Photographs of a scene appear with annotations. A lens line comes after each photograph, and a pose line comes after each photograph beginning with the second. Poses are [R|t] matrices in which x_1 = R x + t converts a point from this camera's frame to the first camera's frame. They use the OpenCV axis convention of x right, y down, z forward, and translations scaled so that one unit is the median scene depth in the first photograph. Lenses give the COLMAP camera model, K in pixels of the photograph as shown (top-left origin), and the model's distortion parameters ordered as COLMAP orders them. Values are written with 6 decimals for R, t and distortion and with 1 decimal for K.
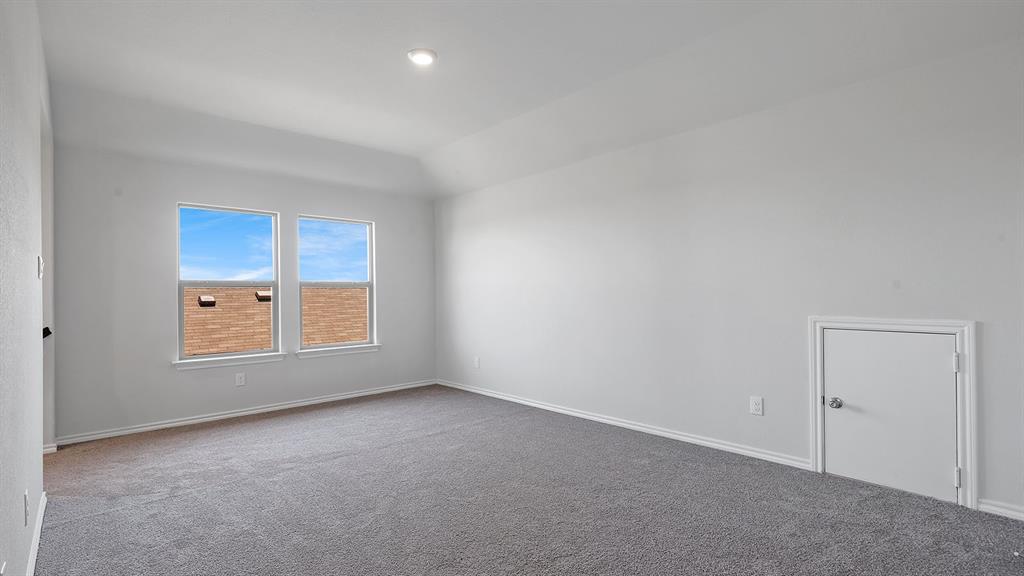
lens RADIAL K [[467.0, 0, 511.0], [0, 467.0, 290.5], [0, 0, 1]] dist [-0.001493, -0.000333]
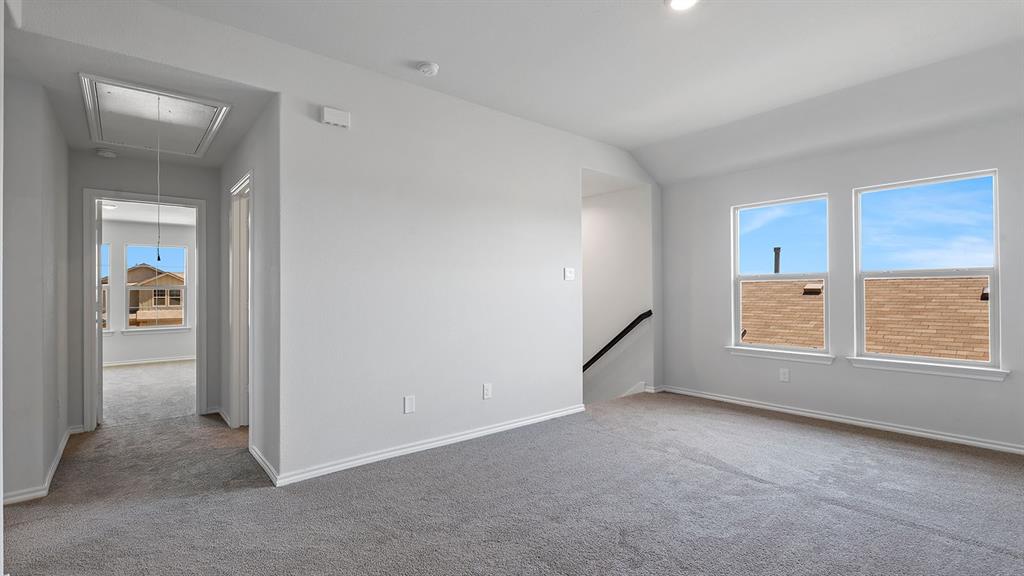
lens RADIAL K [[467.0, 0, 510.2], [0, 467.0, 295.9], [0, 0, 1]] dist [-0.001493, -0.000333]
pose [[-0.059746, 0.008414, -0.998178, 0.555075], [0.012874, 0.999888, 0.007658, 0.018159], [0.998131, -0.012393, -0.059848, 0.673198]]
